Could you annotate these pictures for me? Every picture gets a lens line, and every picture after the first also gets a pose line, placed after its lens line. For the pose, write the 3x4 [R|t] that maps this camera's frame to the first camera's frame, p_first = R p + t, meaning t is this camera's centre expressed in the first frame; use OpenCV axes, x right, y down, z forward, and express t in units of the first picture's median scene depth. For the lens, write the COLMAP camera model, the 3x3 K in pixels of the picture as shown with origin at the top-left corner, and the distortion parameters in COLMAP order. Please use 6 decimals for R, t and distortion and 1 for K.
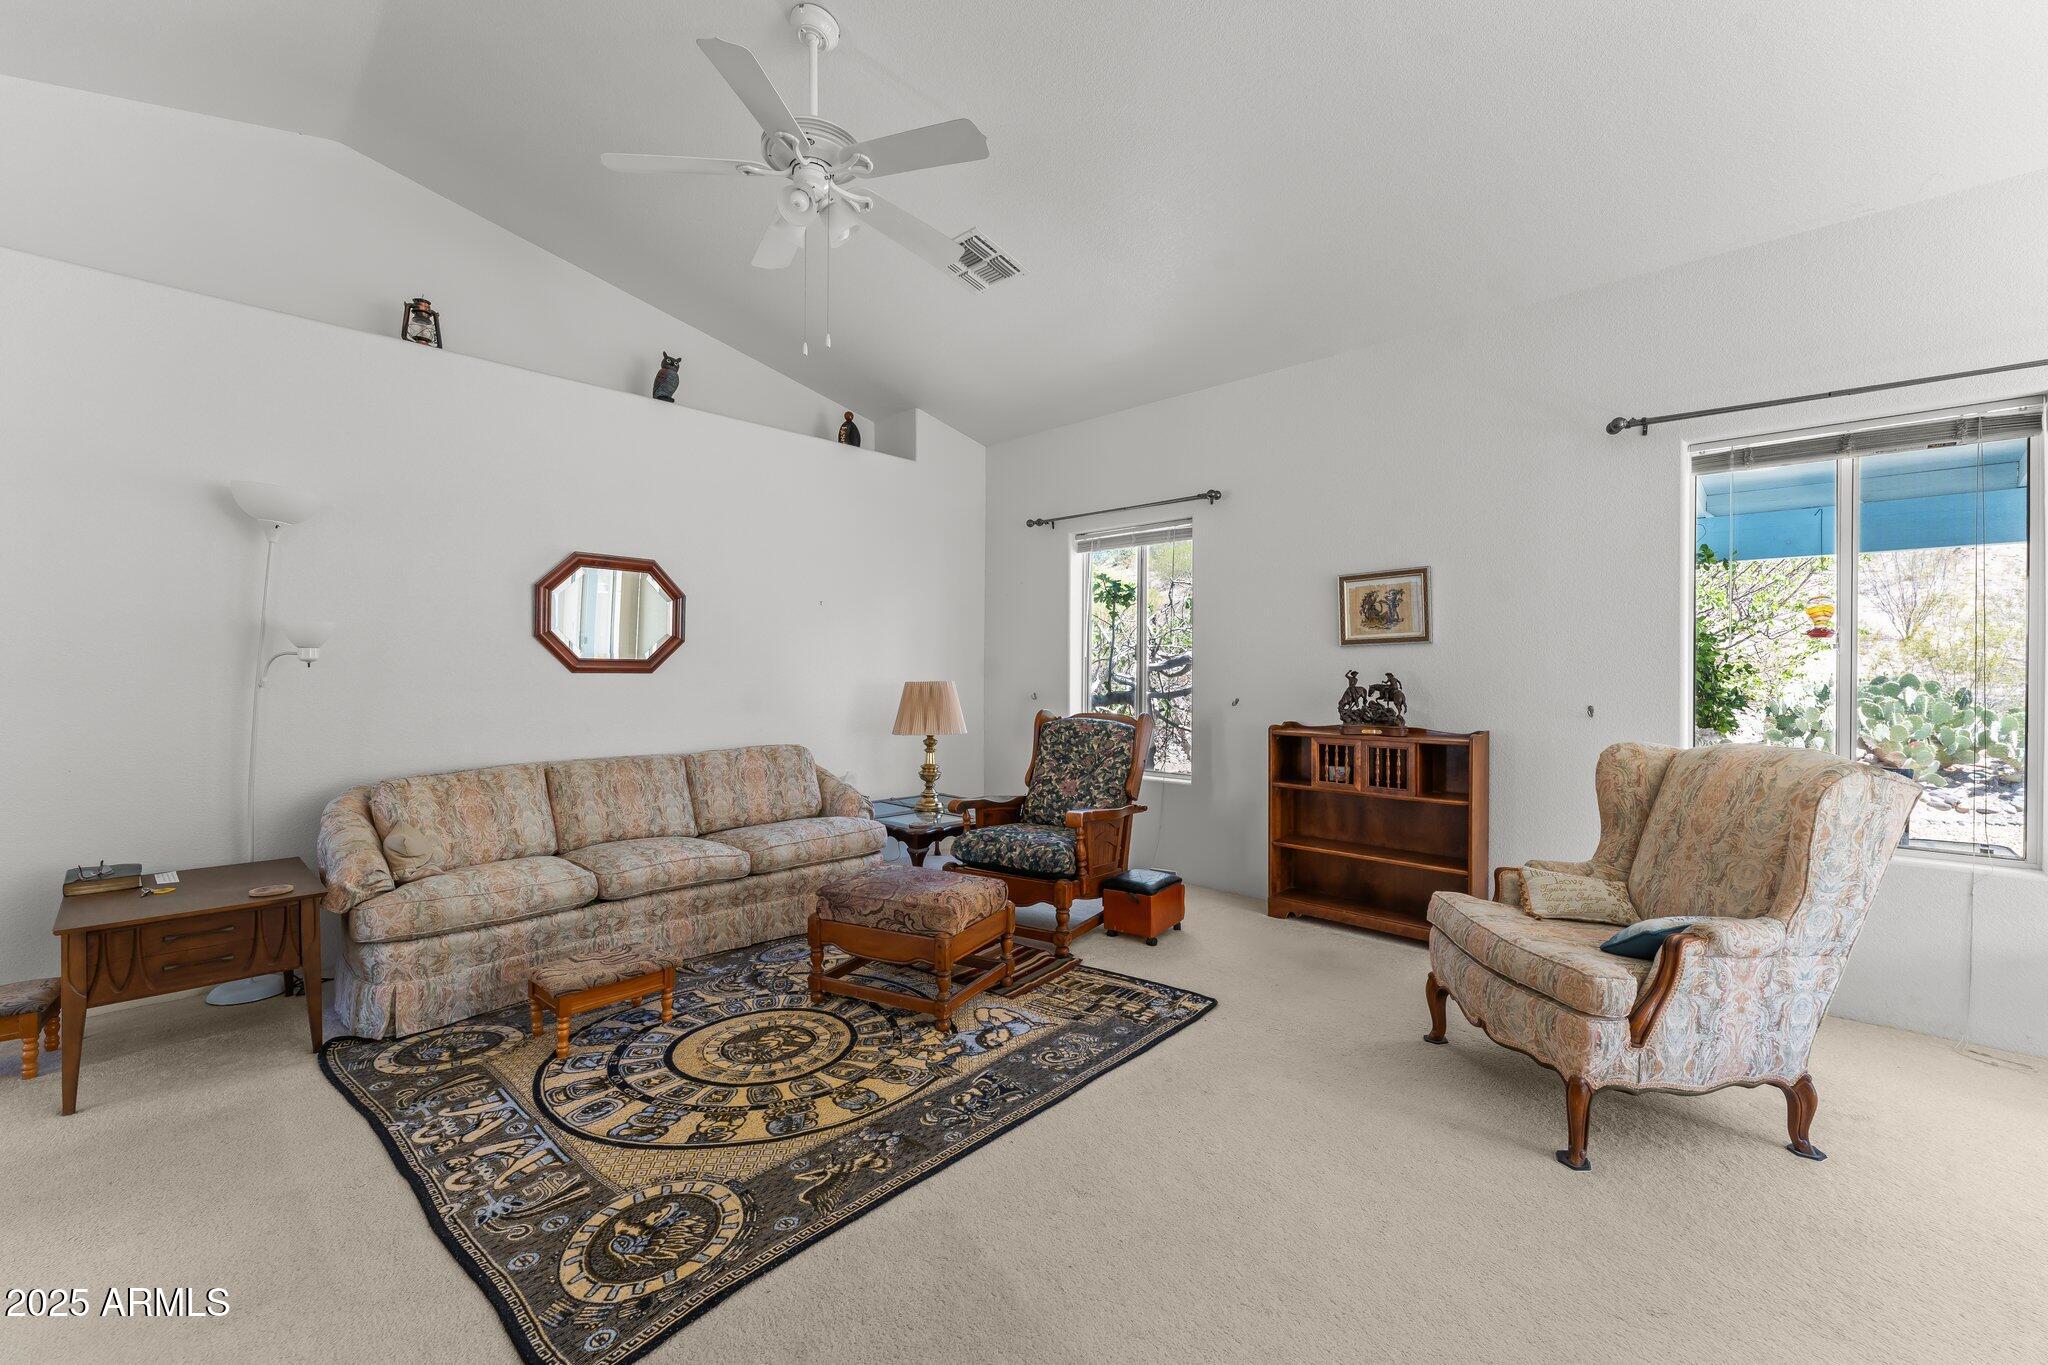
lens RADIAL K [[841.8, 0, 1023.0], [0, 841.8, 676.6], [0, 0, 1]] dist [-0.004580, -0.000271]
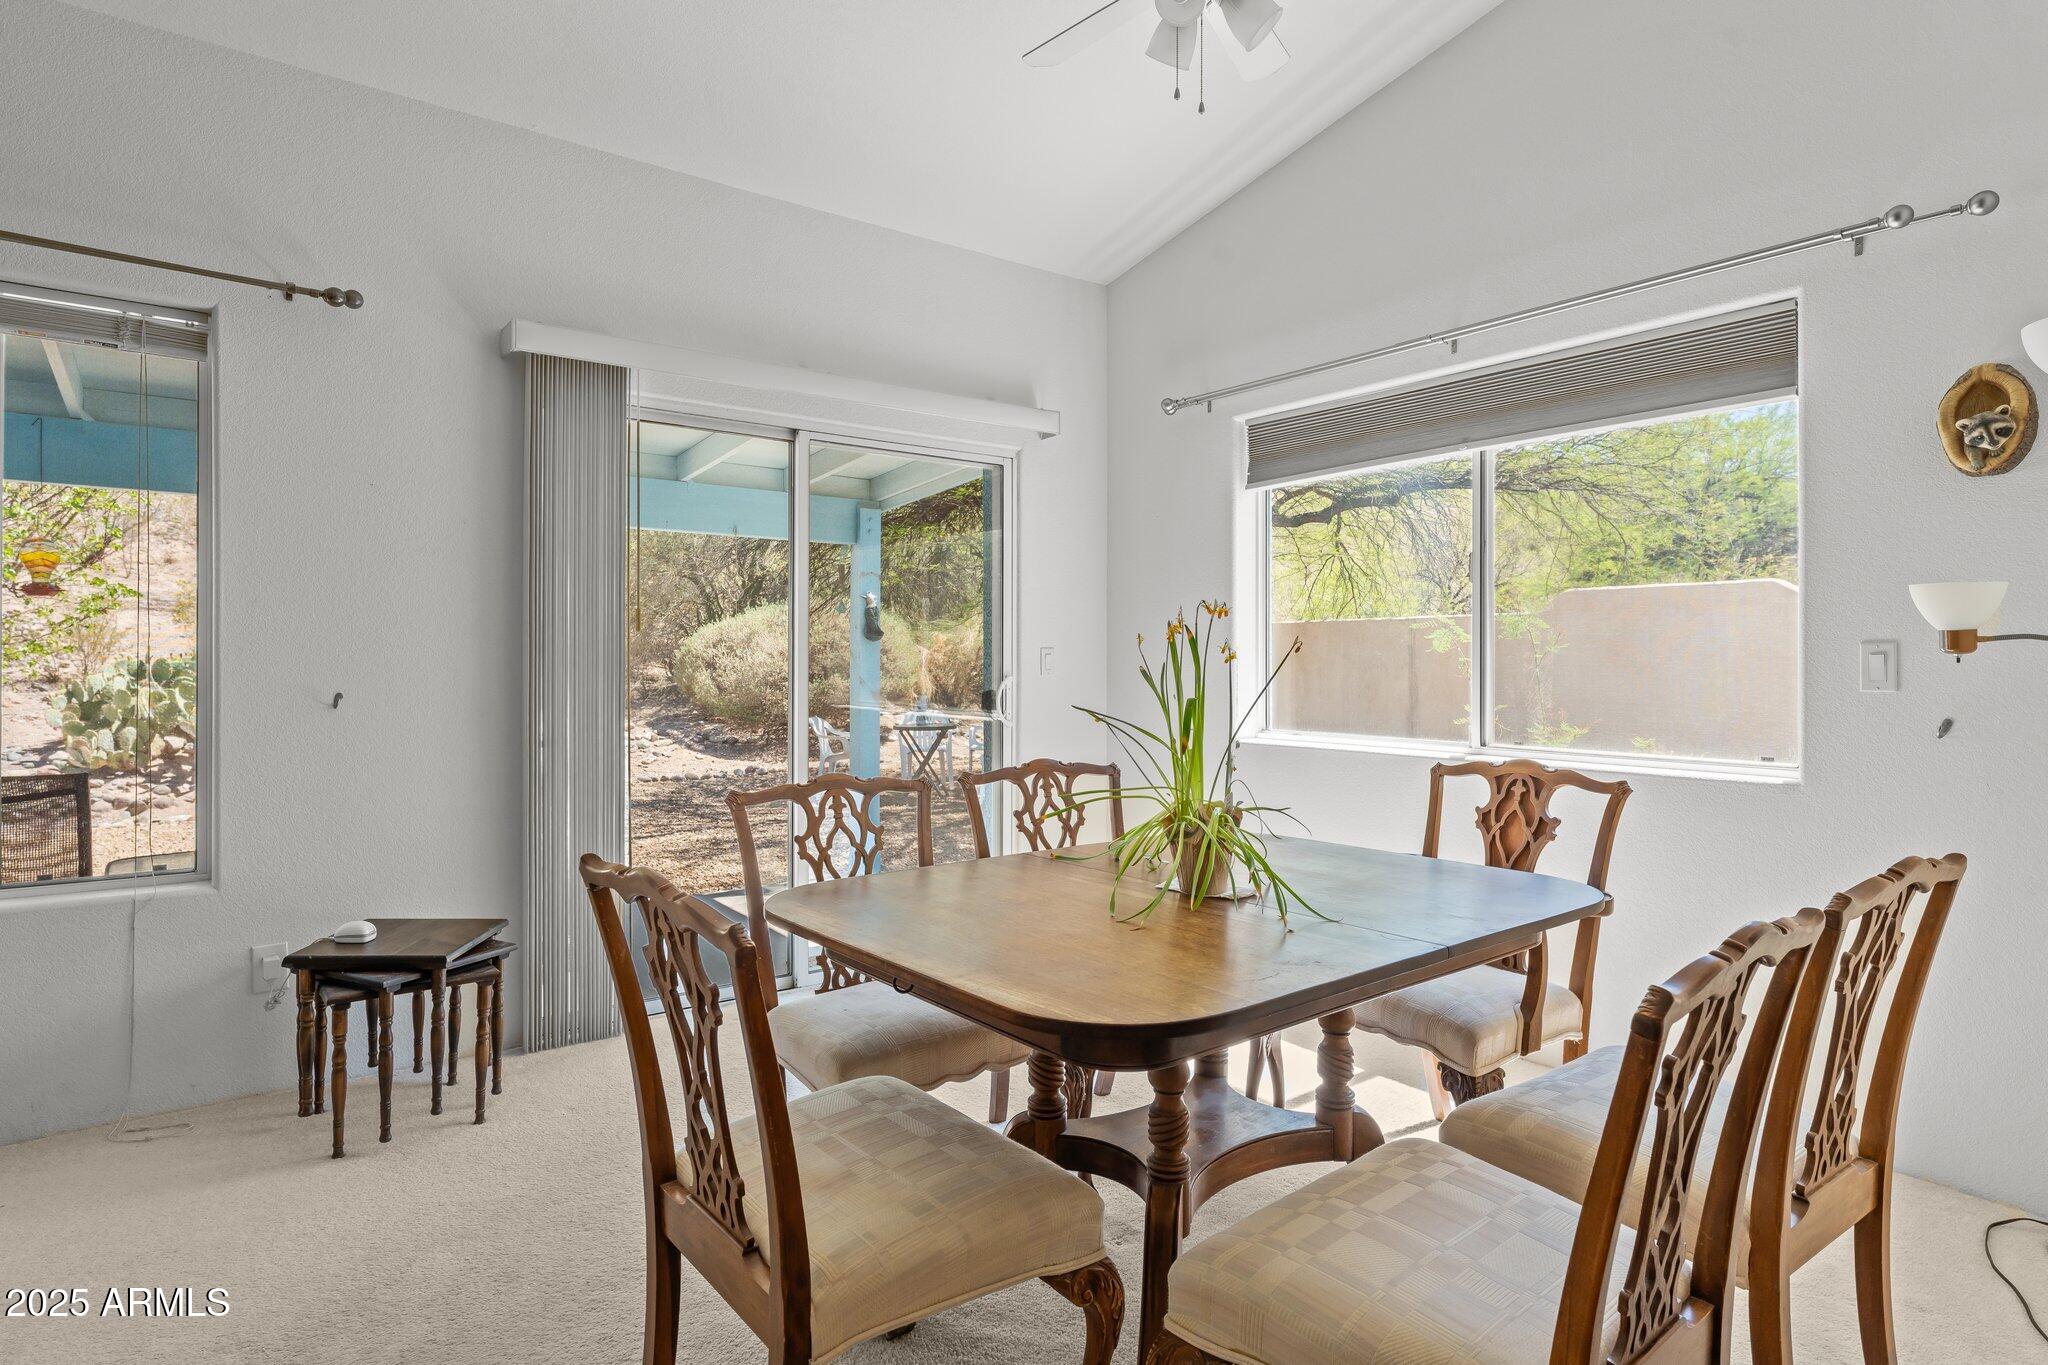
lens RADIAL K [[1100.6, 0, 1025.5], [0, 1100.6, 659.5], [0, 0, 1]] dist [-0.000341, -0.000060]
pose [[0.157413, -0.006216, 0.987513, 0.211915], [-0.002040, 0.999976, 0.006620, 0.000460], [-0.987531, -0.003057, 0.157397, 0.012081]]
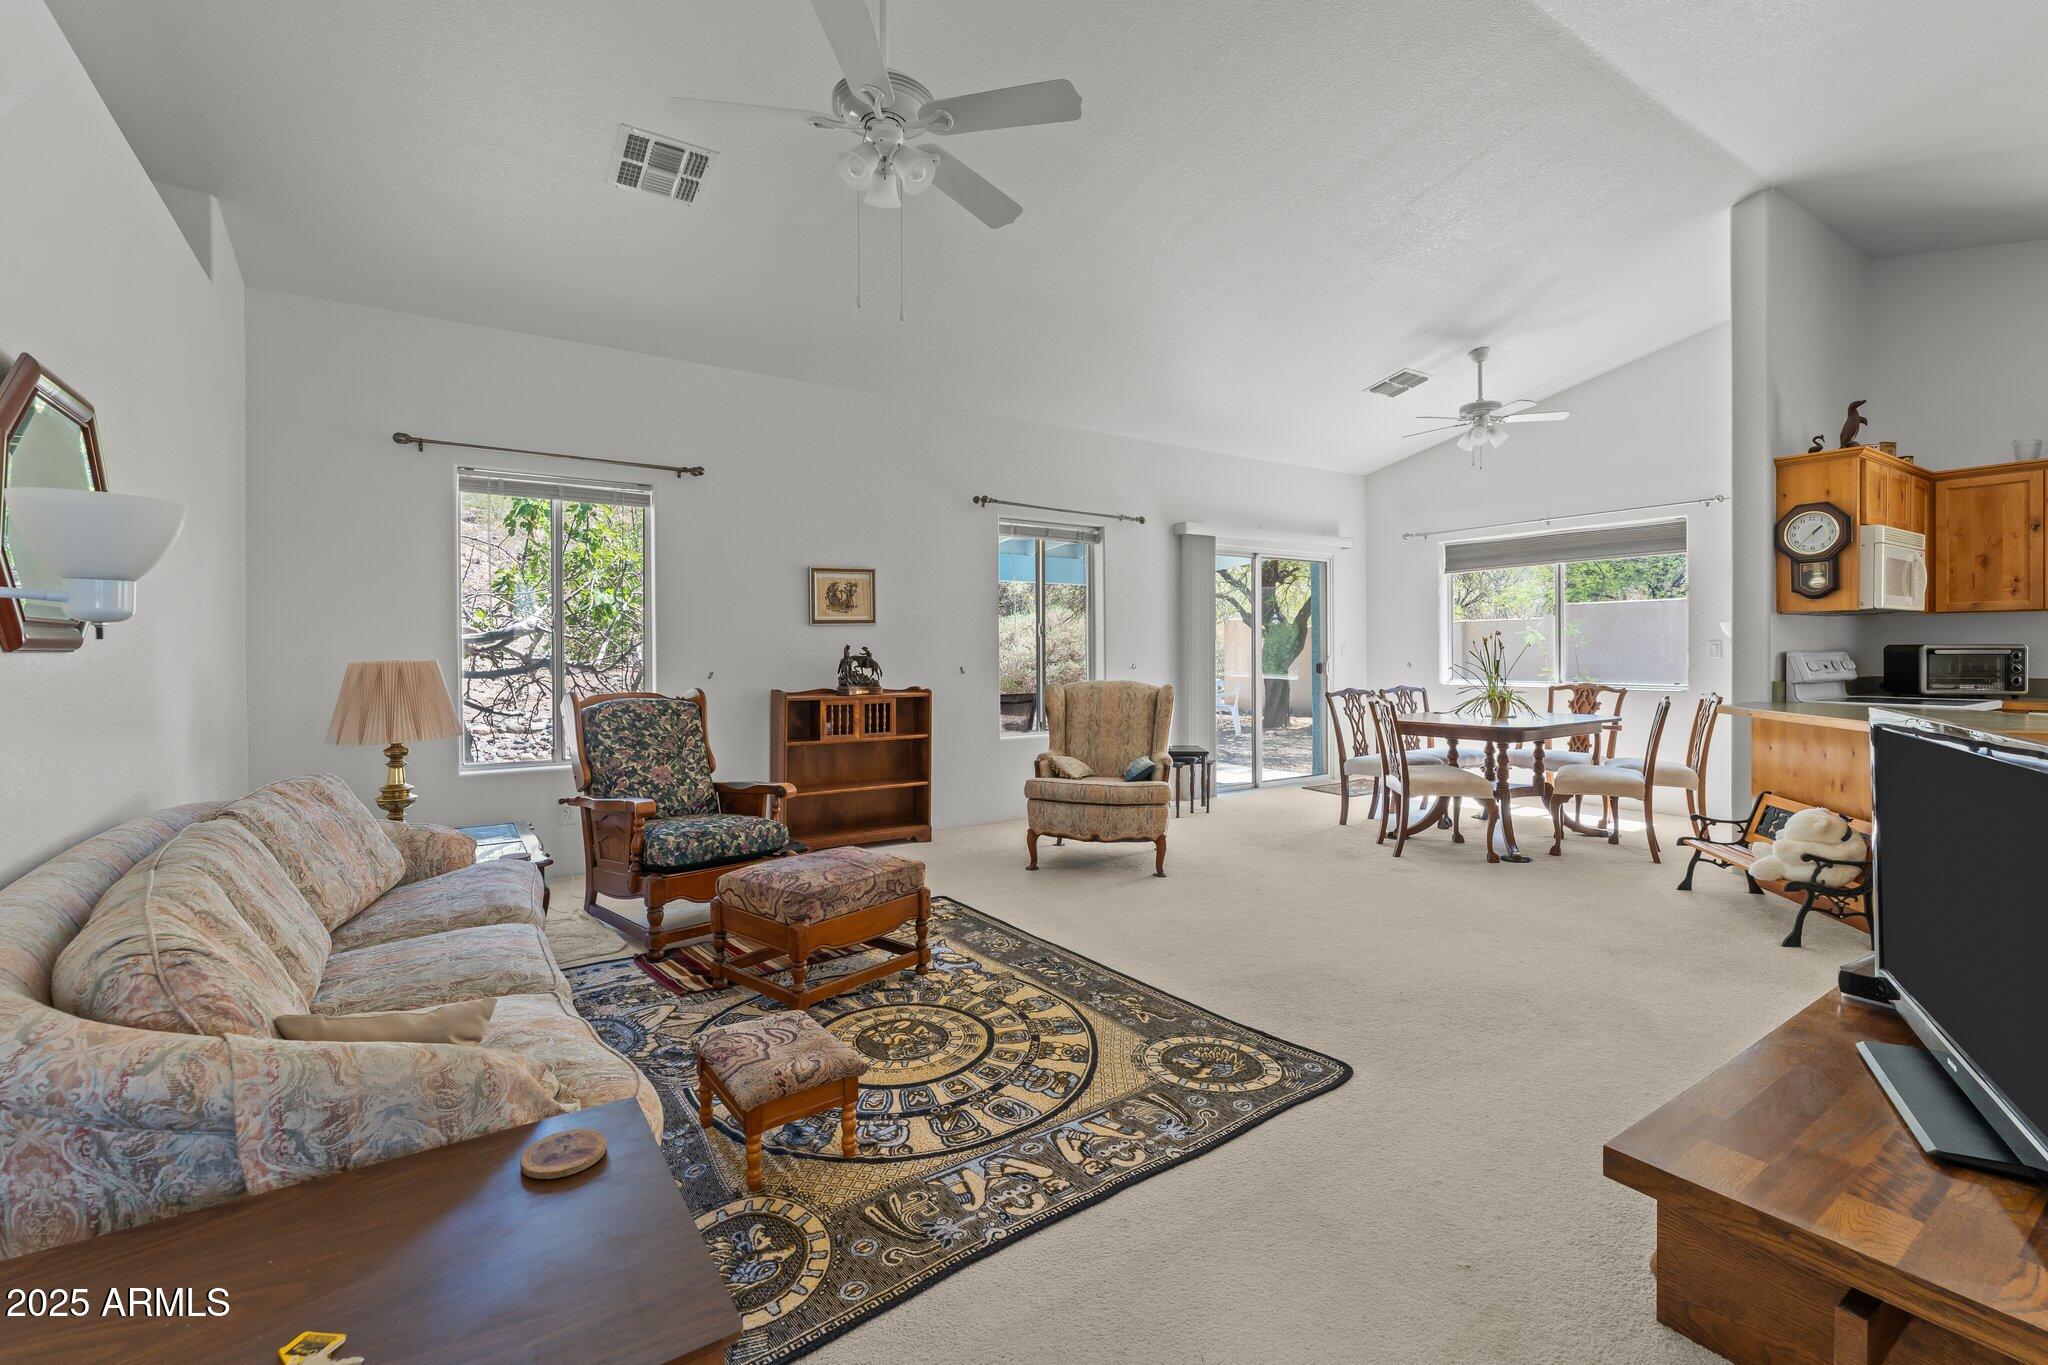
lens RADIAL K [[891.2, 0, 1031.8], [0, 891.2, 651.2], [0, 0, 1]] dist [-0.000991, 0.000169]
pose [[0.213599, -0.008295, 0.976886, -1.033963], [0.005087, 0.999960, 0.007379, -0.007727], [-0.976908, 0.003393, 0.213632, 0.527669]]
